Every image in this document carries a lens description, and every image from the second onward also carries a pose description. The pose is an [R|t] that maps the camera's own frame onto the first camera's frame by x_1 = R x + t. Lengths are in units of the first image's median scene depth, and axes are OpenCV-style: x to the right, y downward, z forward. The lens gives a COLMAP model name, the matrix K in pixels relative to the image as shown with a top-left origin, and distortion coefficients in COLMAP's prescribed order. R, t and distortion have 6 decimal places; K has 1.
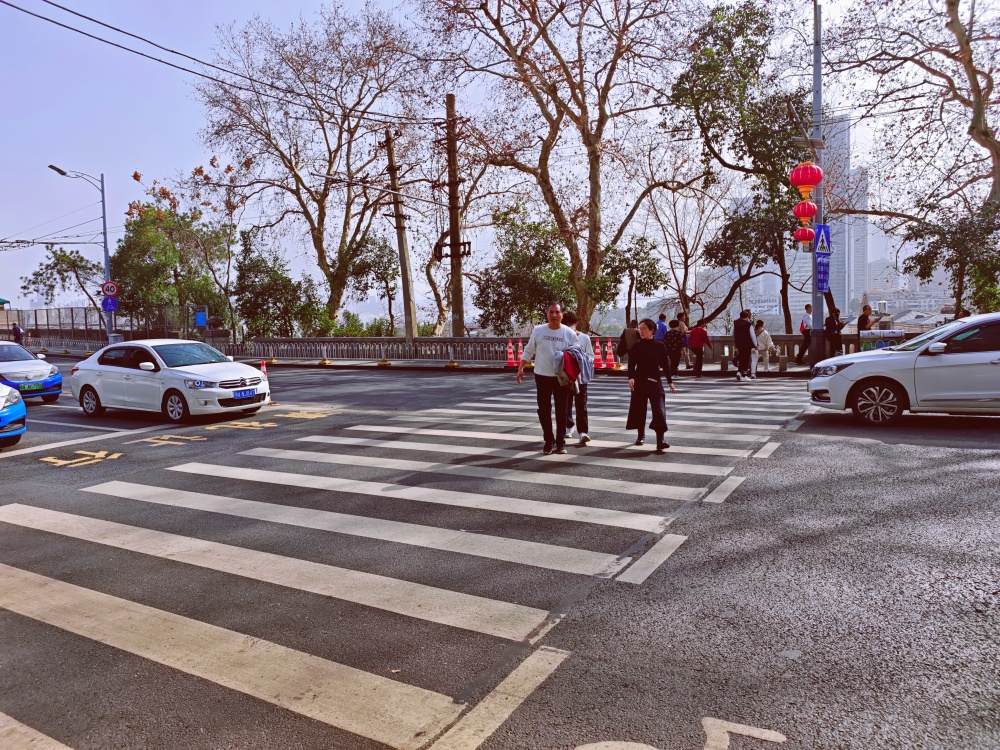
lens RADIAL K [[720.7, 0, 500.0], [0, 720.7, 375.0], [0, 0, 1]] dist [-0.004524, 0.001336]
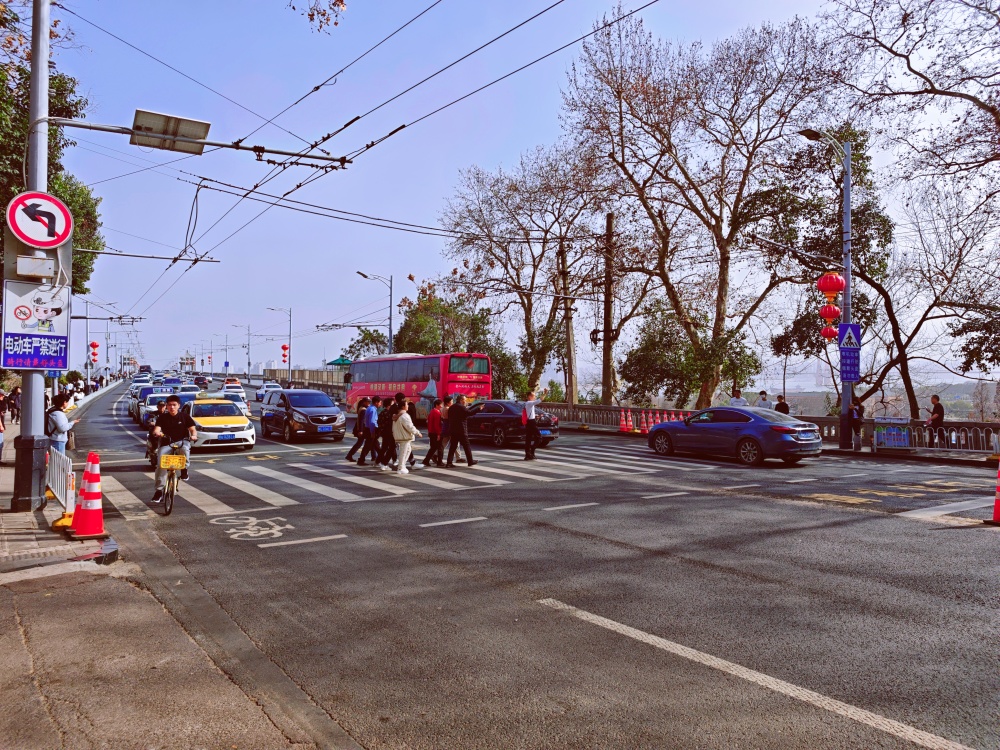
lens RADIAL K [[720.7, 0, 500.0], [0, 720.7, 375.0], [0, 0, 1]] dist [-0.004524, 0.001336]
pose [[0.908366, 0.028657, -0.417192, 0.265162], [-0.066688, 0.994809, -0.076868, 0.001547], [0.412823, 0.097646, 0.905562, -0.176876]]
